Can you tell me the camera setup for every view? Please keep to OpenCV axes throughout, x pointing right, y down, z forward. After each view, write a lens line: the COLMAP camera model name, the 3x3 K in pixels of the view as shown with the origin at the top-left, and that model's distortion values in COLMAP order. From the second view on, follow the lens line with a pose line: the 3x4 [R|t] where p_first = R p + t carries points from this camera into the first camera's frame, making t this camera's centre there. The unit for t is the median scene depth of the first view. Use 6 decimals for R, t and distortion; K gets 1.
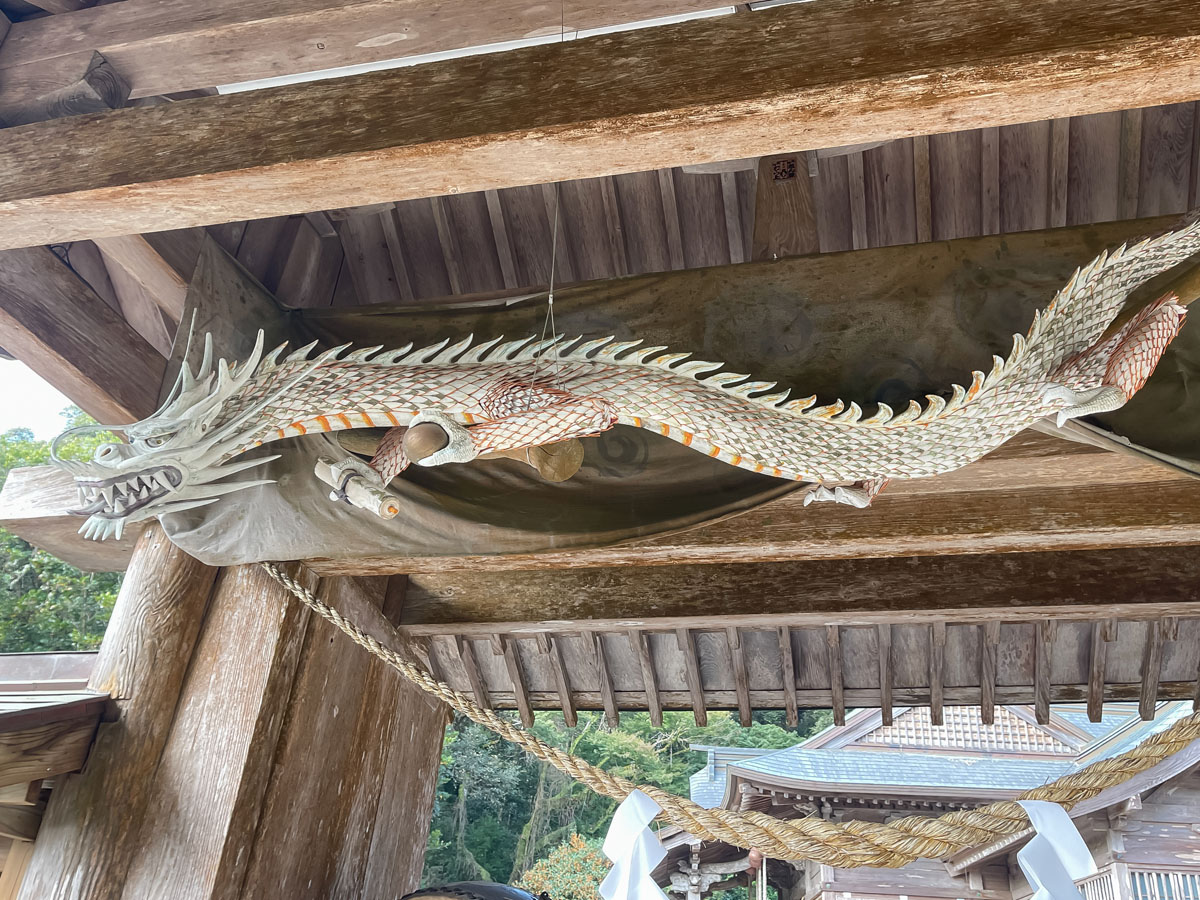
lens RADIAL K [[943.0, 0, 580.7], [0, 943.0, 425.2], [0, 0, 1]] dist [0.060589, -0.082999]
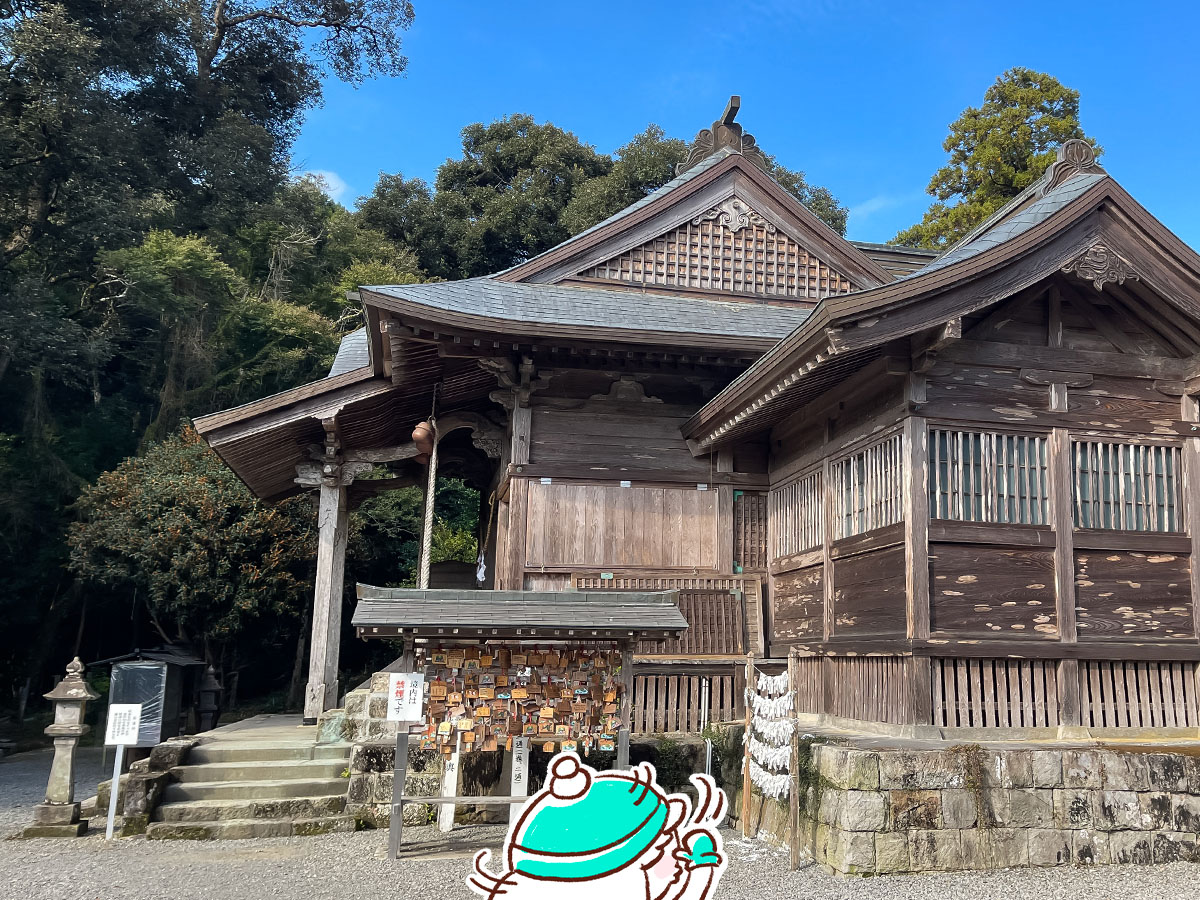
lens RADIAL K [[1195.7, 0, 600.5], [0, 1195.7, 402.5], [0, 0, 1]] dist [0.045852, 0.005707]
pose [[0.972361, -0.008490, 0.233329, 0.108125], [-0.073592, 0.937256, 0.340787, 0.129915], [-0.221582, -0.348539, 0.910726, 0.201260]]
